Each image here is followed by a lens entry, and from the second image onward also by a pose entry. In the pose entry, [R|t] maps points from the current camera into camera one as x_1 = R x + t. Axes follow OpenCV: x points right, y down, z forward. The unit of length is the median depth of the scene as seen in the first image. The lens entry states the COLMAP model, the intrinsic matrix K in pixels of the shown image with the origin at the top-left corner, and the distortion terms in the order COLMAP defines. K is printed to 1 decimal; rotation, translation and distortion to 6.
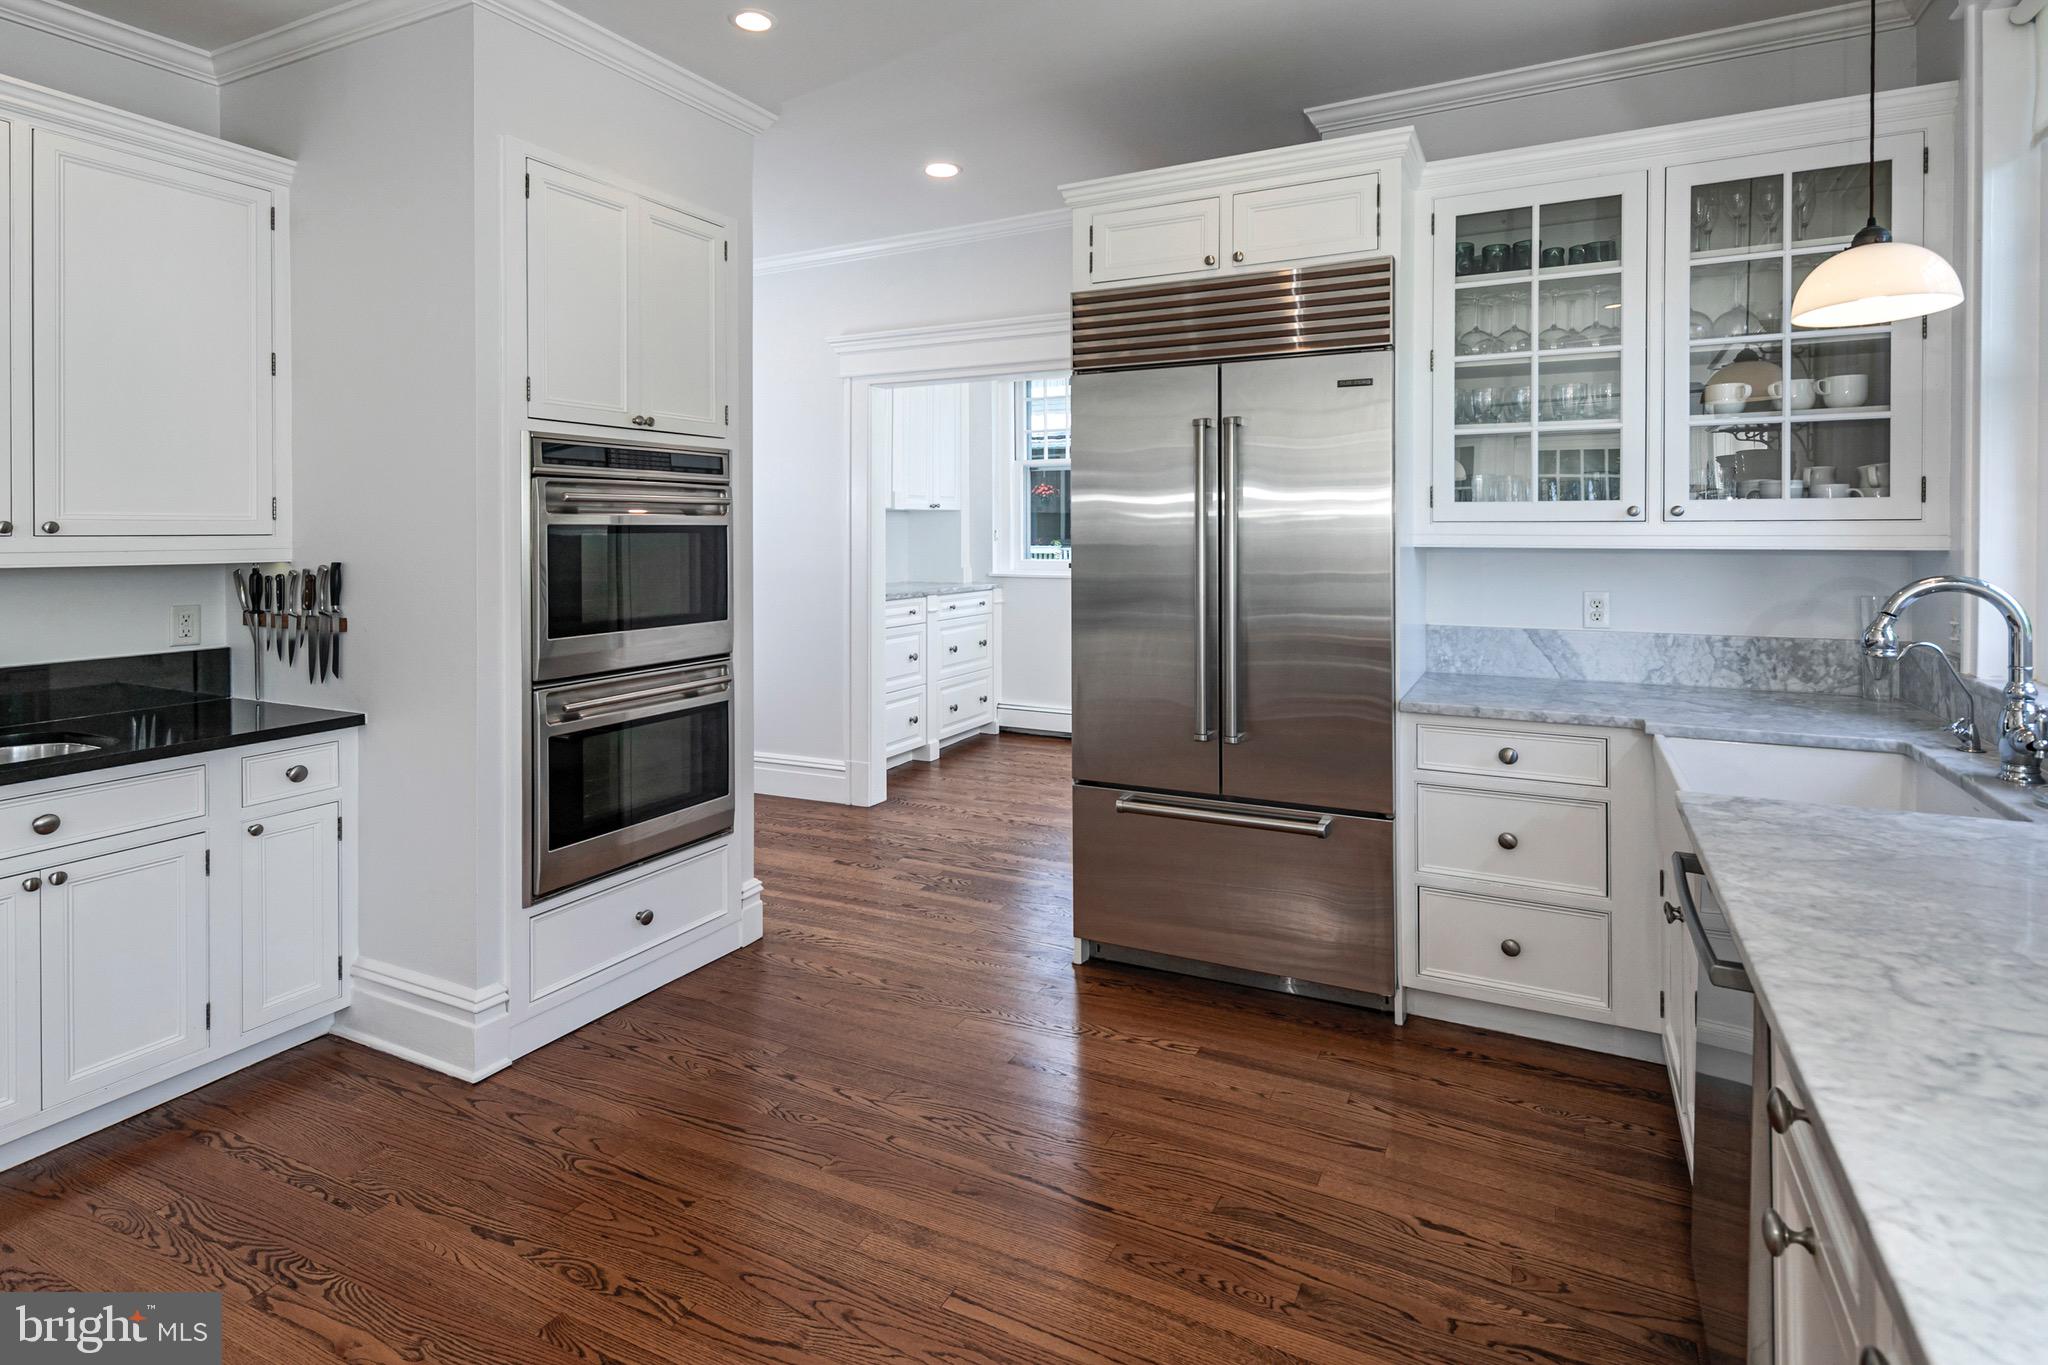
lens RADIAL K [[1029.5, 0, 1026.2], [0, 1029.5, 543.9], [0, 0, 1]] dist [0.023231, -0.009380]
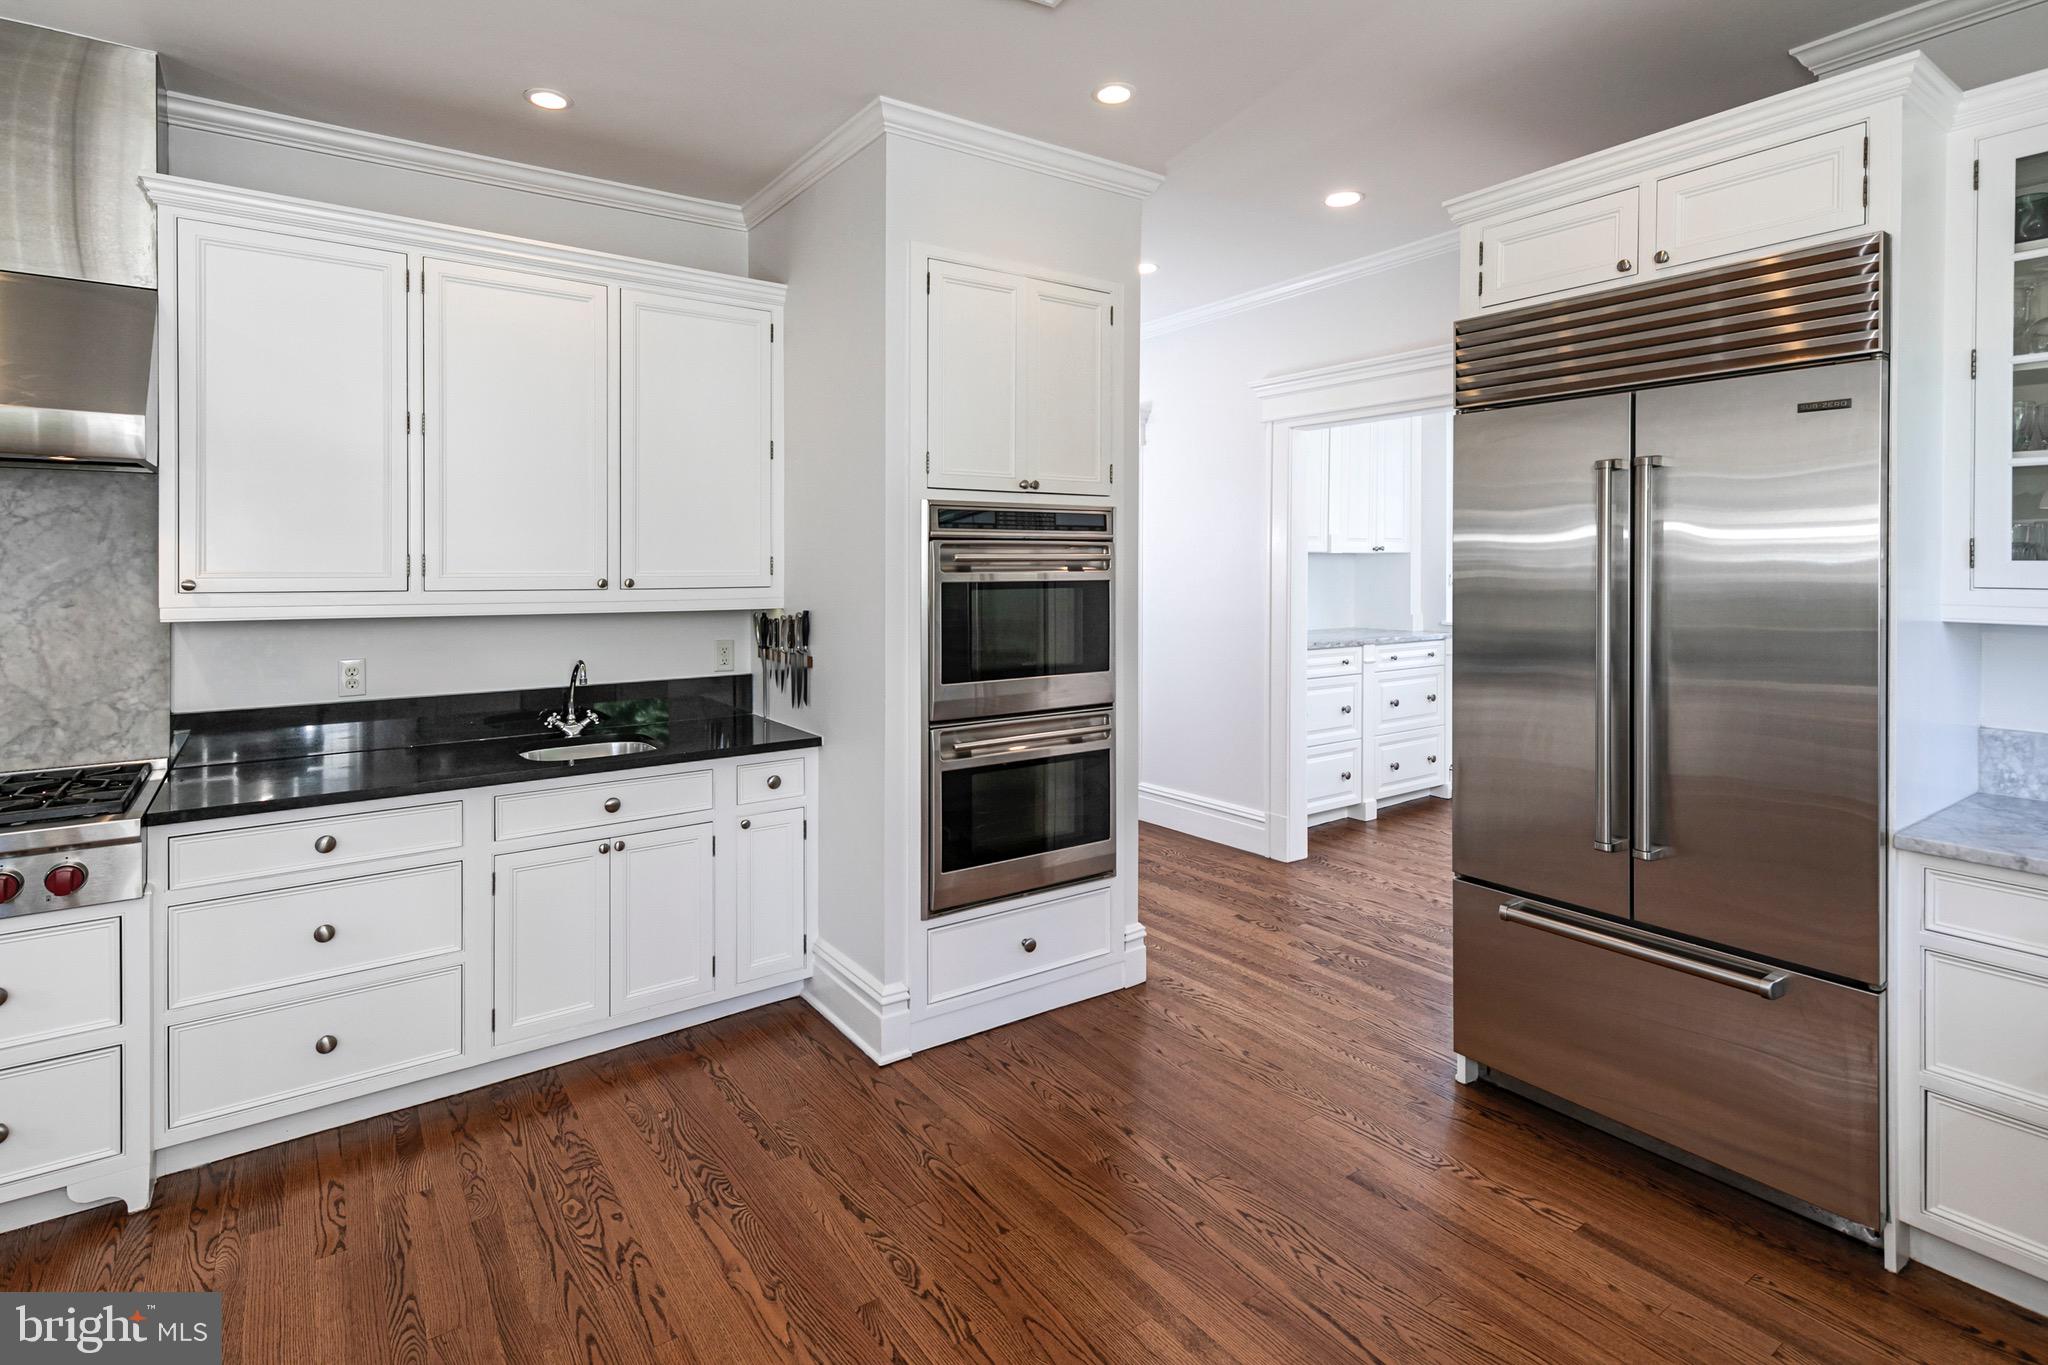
lens RADIAL K [[1022.5, 0, 1022.8], [0, 1022.5, 579.3], [0, 0, 1]] dist [0.023061, -0.008830]
pose [[0.890047, 0.003703, -0.455855, 0.118777], [-0.003117, 0.999993, 0.002037, -0.023882], [0.455859, -0.000392, 0.890052, 0.048691]]
